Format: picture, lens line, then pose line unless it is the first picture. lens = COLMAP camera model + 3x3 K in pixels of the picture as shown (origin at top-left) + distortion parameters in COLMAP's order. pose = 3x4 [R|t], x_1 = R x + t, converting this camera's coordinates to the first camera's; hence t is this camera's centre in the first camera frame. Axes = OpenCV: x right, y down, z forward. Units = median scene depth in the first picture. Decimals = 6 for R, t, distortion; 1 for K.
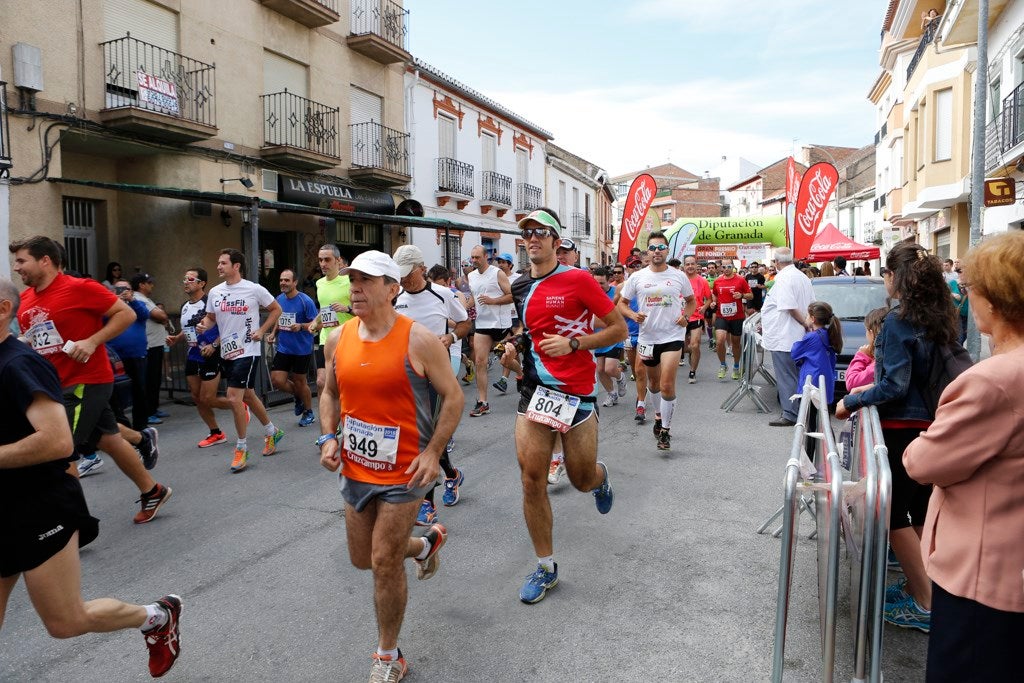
lens RADIAL K [[702.6, 0, 514.8], [0, 702.6, 335.0], [0, 0, 1]] dist [-0.103028, 0.074825]
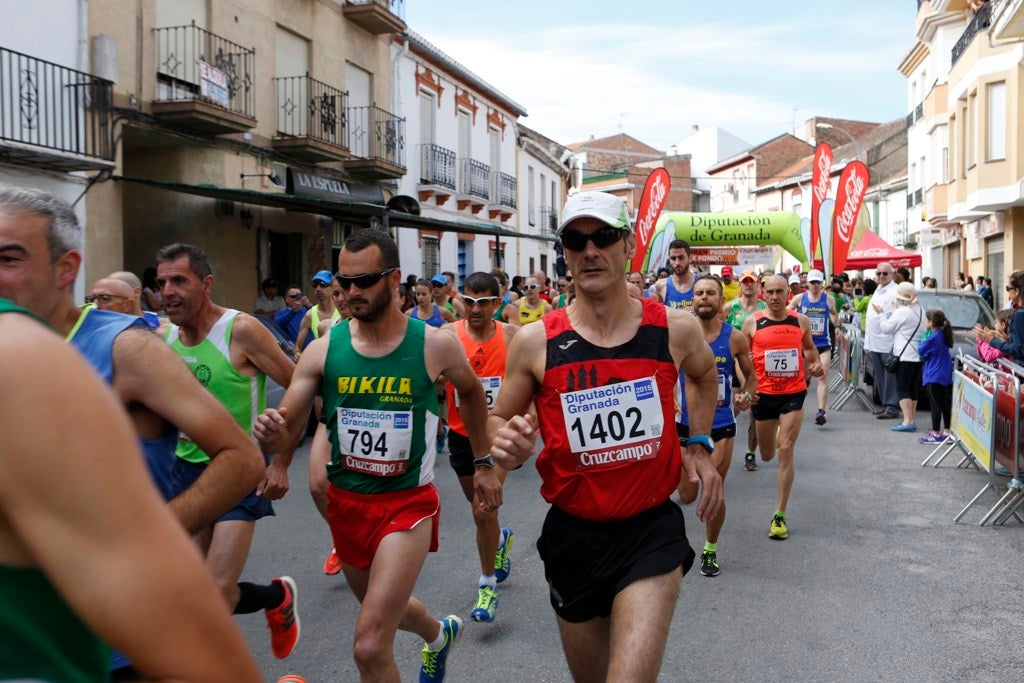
lens RADIAL K [[1025.6, 0, 515.8], [0, 1025.6, 323.7], [0, 0, 1]] dist [-0.024396, 0.000000]
pose [[0.990759, 0.001855, 0.135618, -0.163380], [0.004502, 0.998905, -0.046560, 0.017345], [-0.135556, 0.046740, 0.989667, -0.212386]]
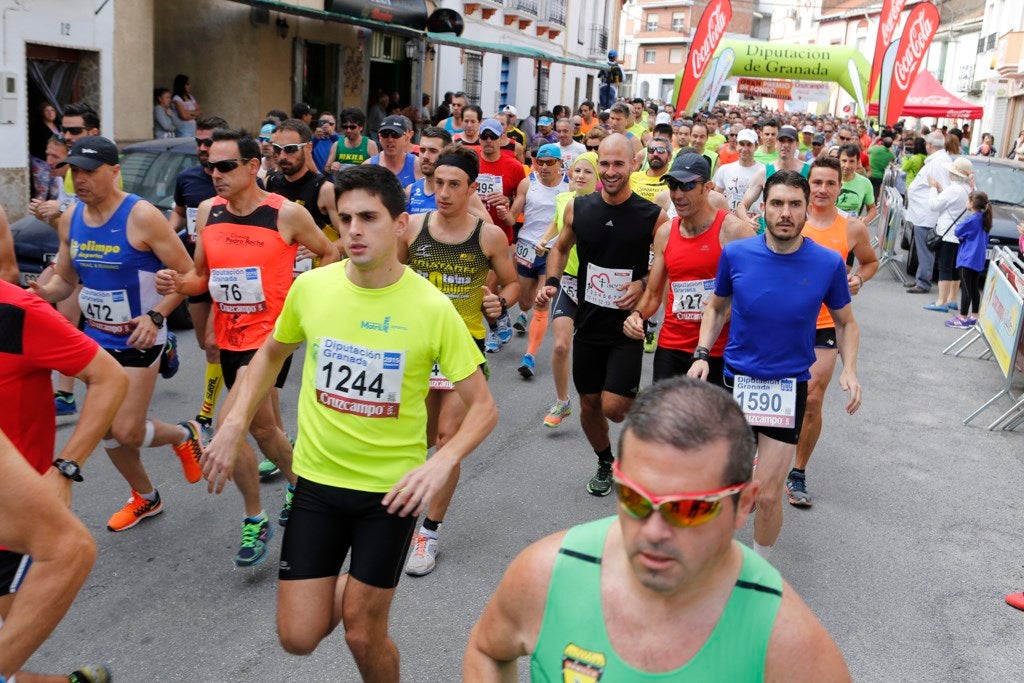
lens RADIAL K [[1025.6, 0, 516.7], [0, 1025.6, 332.0], [0, 0, 1]] dist [-0.024396, 0.000000]
pose [[0.992758, 0.054584, 0.107017, -0.157400], [-0.069866, 0.987005, 0.144705, -0.000670], [-0.097728, -0.151134, 0.983671, -0.206712]]
